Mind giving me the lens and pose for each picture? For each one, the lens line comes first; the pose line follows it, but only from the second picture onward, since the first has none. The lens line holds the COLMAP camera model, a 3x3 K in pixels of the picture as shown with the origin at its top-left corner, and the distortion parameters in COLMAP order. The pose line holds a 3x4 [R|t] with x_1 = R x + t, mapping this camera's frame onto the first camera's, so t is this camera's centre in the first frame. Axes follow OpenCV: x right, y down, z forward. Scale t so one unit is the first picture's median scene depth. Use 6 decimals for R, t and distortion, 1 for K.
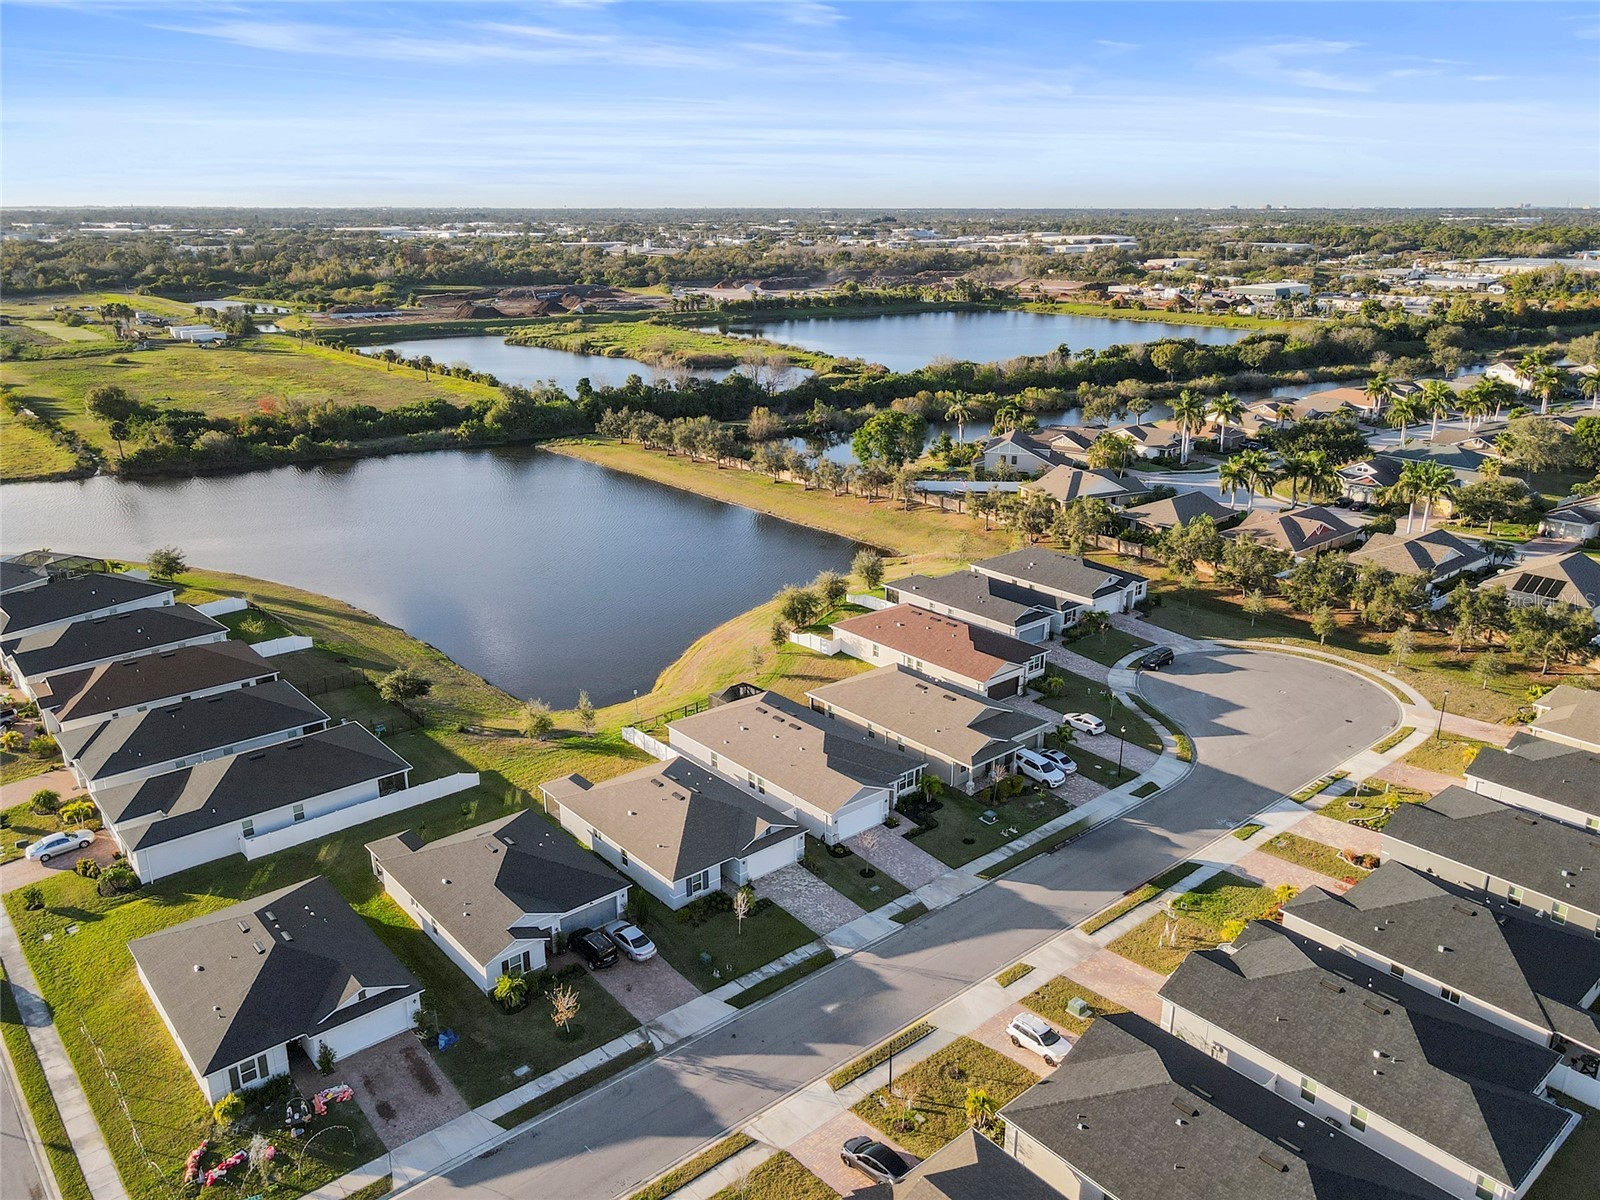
lens RADIAL K [[1201.0, 0, 798.0], [0, 1201.0, 606.8], [0, 0, 1]] dist [0.010070, 0.009591]
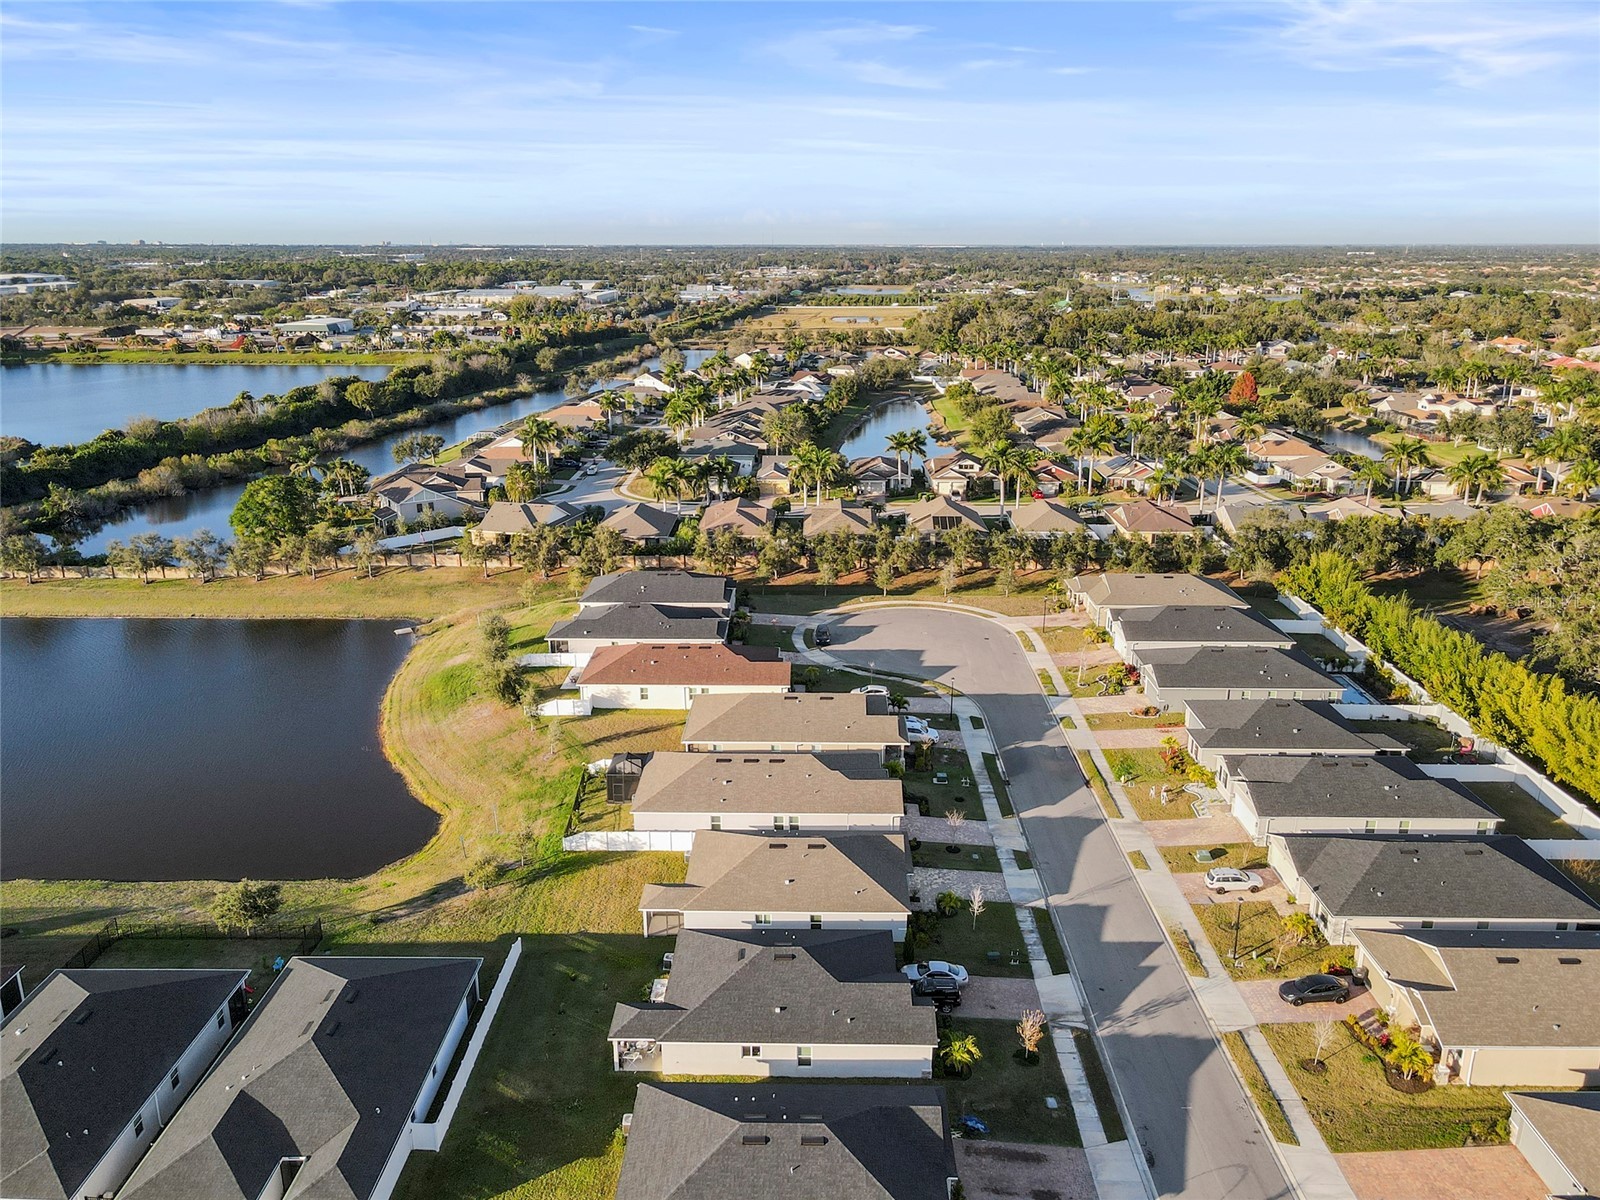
lens RADIAL K [[1201.0, 0, 802.1], [0, 1201.0, 615.6], [0, 0, 1]] dist [0.010070, 0.009591]
pose [[0.660158, -0.224315, 0.716850, -0.666423], [0.239098, 0.967480, 0.082553, -0.093109], [-0.712056, 0.116899, 0.692322, 0.272985]]
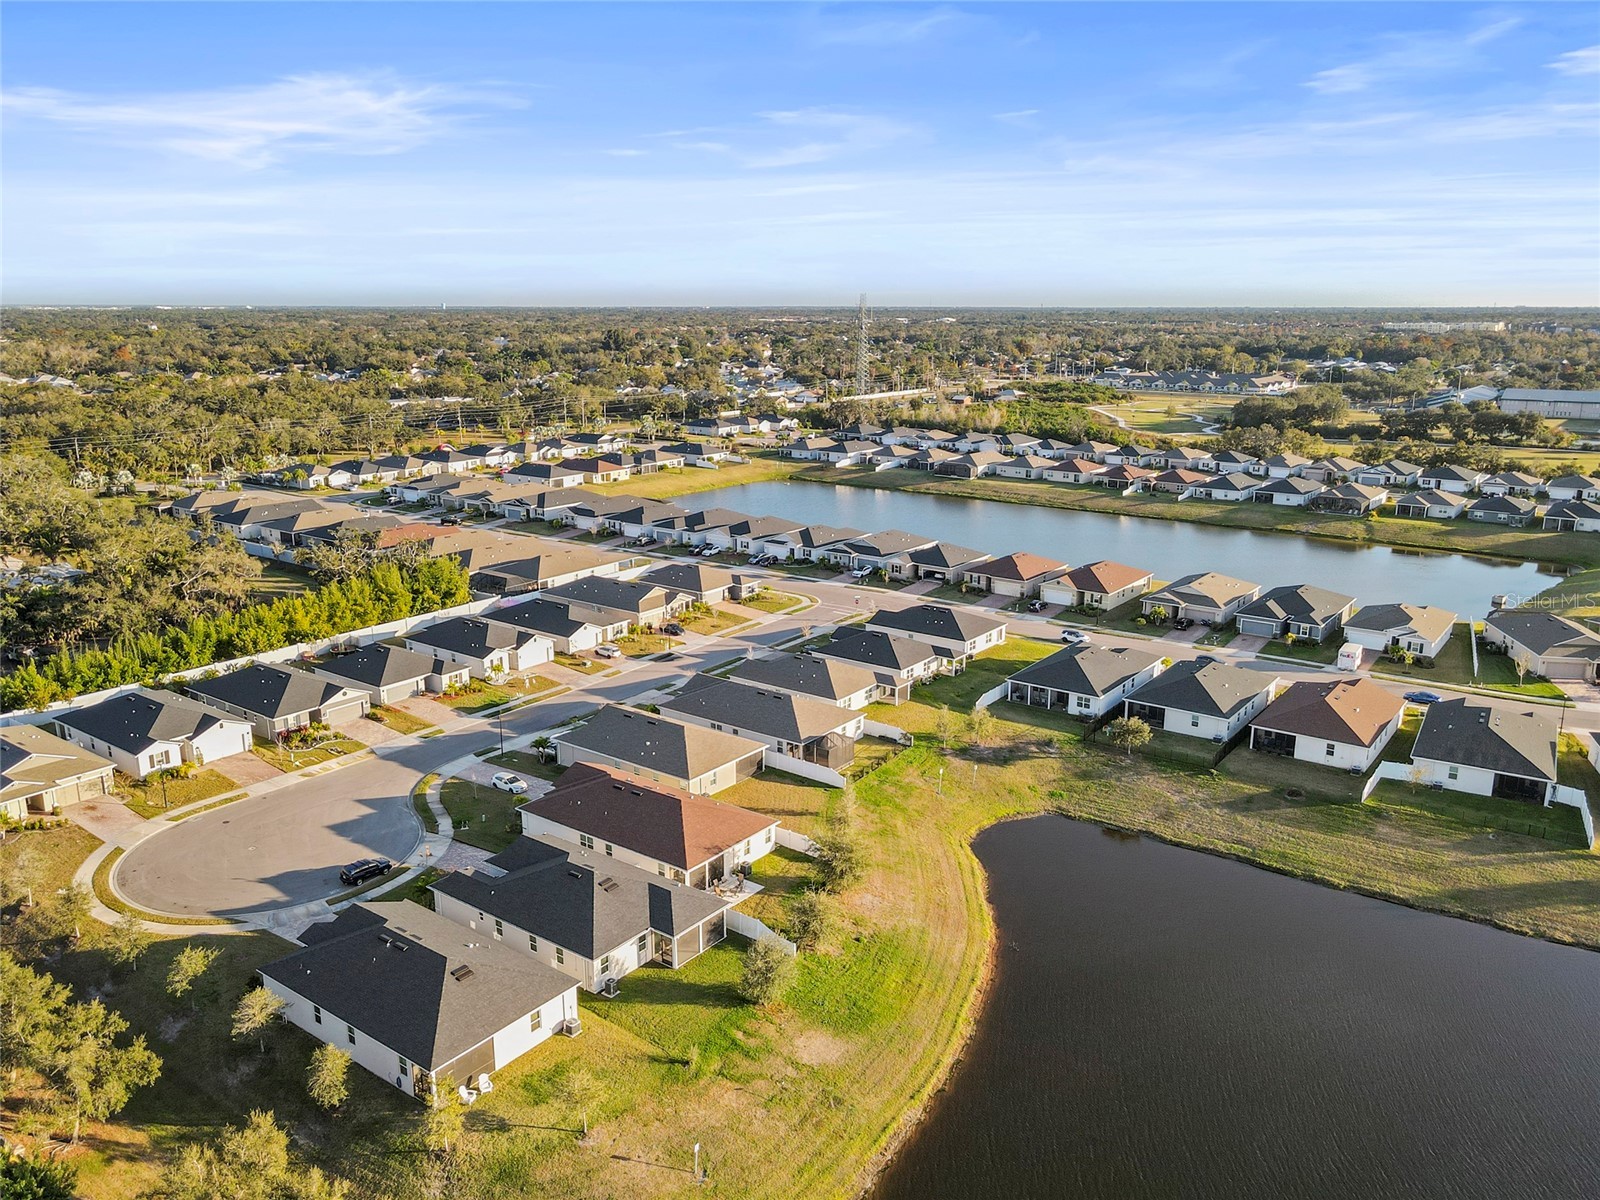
lens RADIAL K [[1201.0, 0, 798.7], [0, 1201.0, 599.4], [0, 0, 1]] dist [0.010070, 0.009591]
pose [[-0.975154, 0.052987, -0.215099, 0.229759], [-0.071109, 0.844721, 0.530462, -0.684188], [0.209807, 0.532578, -0.819965, 2.020919]]
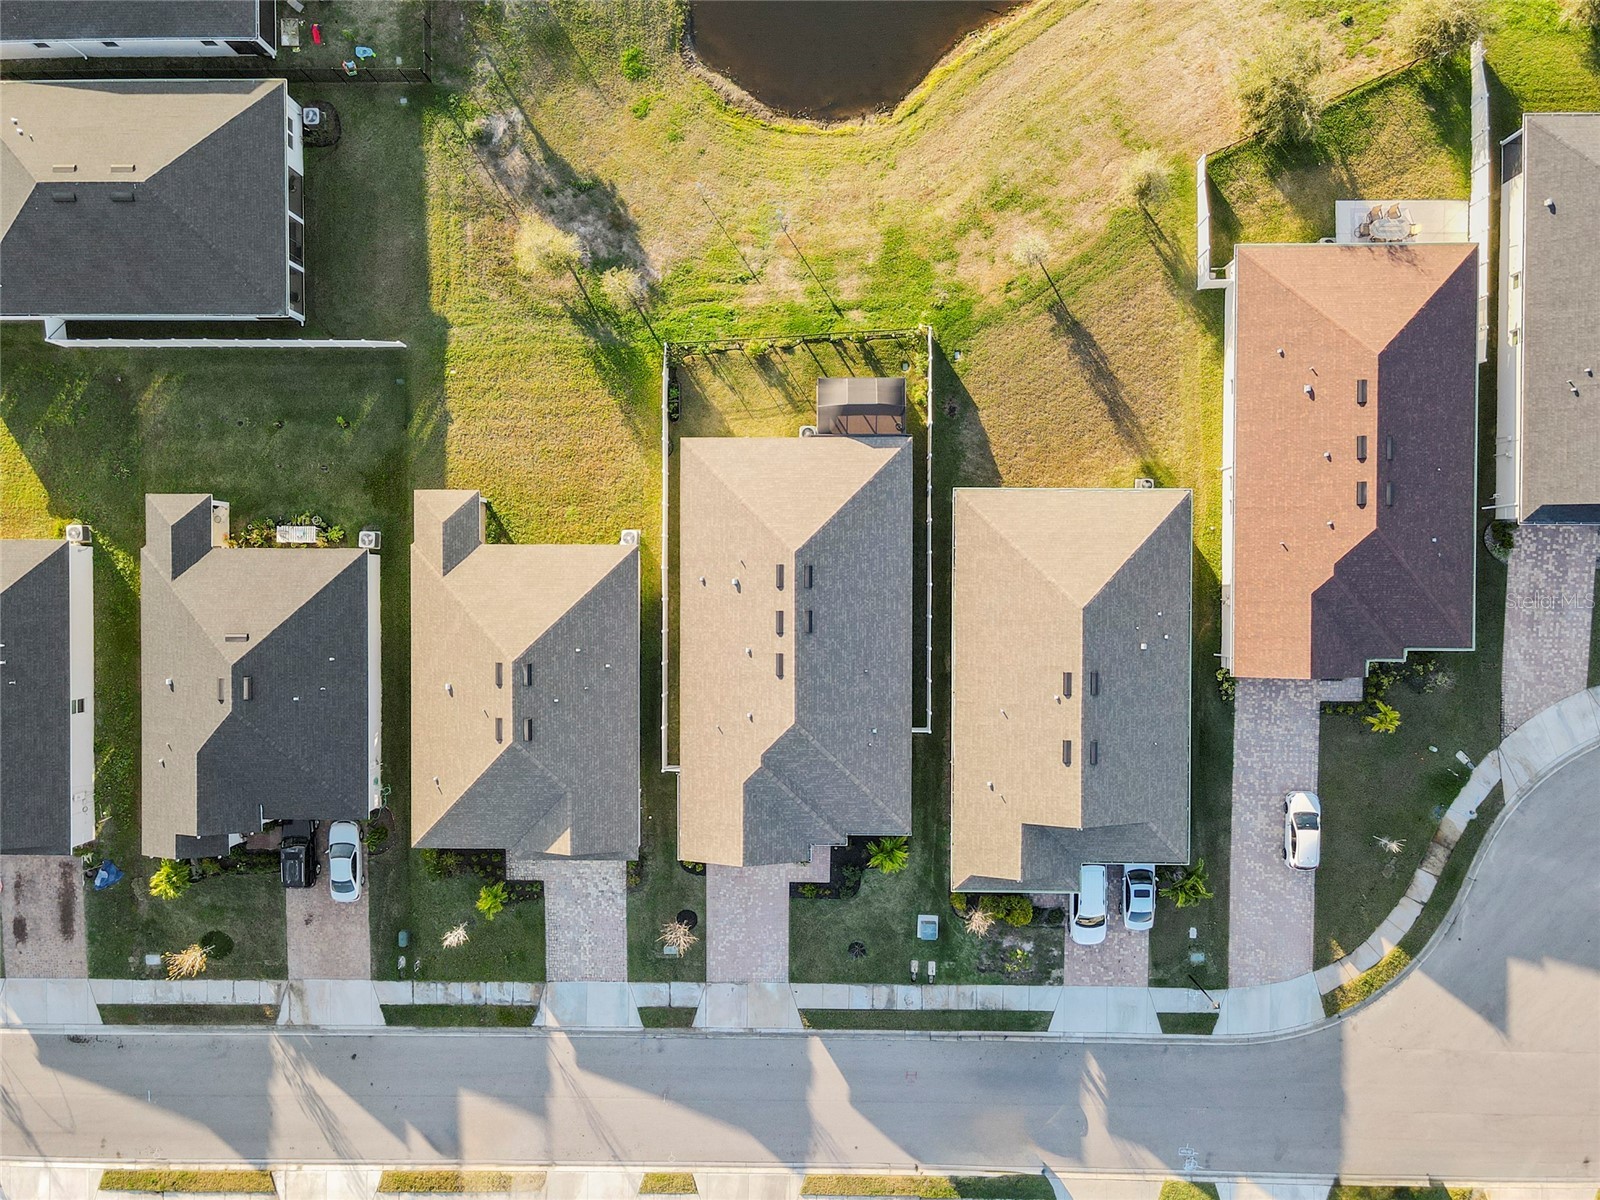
lens RADIAL K [[1201.0, 0, 805.9], [0, 1201.0, 592.8], [0, 0, 1]] dist [0.010070, 0.009591]
pose [[0.757340, 0.652883, -0.013440, -0.007262], [-0.182826, 0.231746, 0.955442, -0.475470], [0.626906, -0.721136, 0.294874, 0.842265]]
